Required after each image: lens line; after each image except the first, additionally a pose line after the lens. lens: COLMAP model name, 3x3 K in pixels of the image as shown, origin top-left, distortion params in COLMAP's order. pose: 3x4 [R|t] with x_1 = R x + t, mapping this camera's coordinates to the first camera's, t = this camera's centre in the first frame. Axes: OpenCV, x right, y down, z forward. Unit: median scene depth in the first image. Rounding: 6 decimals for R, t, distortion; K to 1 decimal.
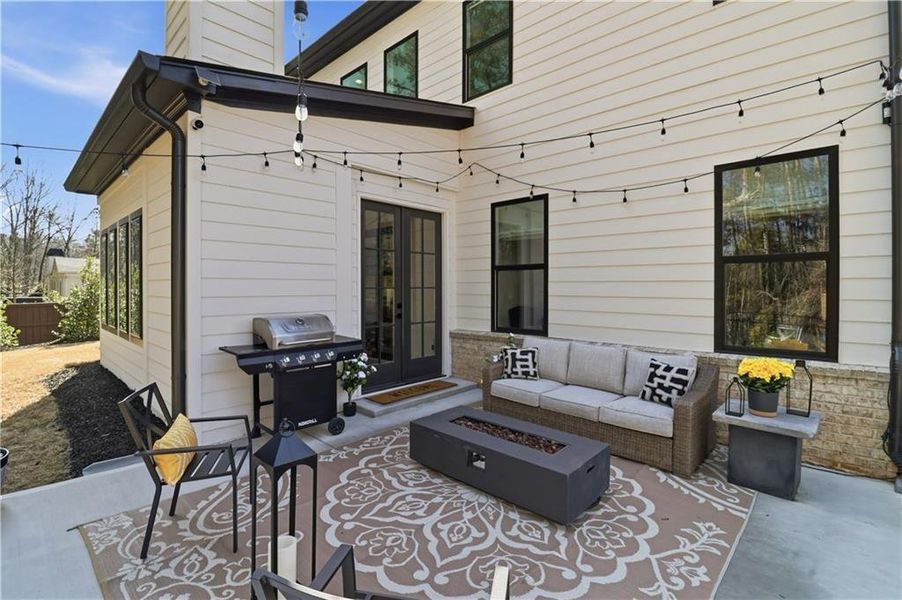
lens RADIAL K [[423.1, 0, 452.7], [0, 423.1, 295.6], [0, 0, 1]] dist [-0.000619, -0.012524]
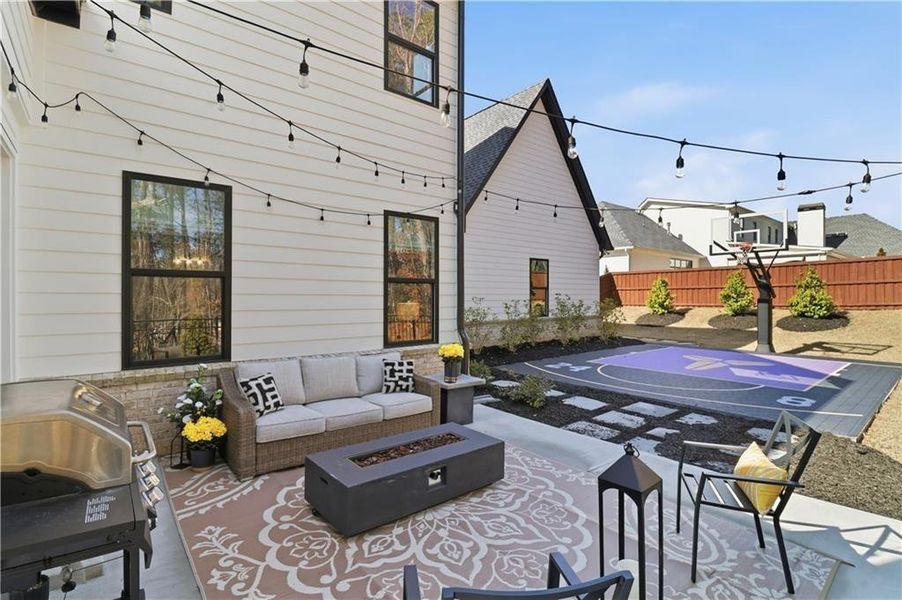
lens RADIAL K [[423.1, 0, 452.7], [0, 423.1, 295.6], [0, 0, 1]] dist [-0.000619, -0.012524]
pose [[0.129687, 0.008637, 0.991517, -0.732077], [0.022497, 0.999679, -0.011650, -0.014959], [-0.991300, 0.023817, 0.129451, 0.657136]]
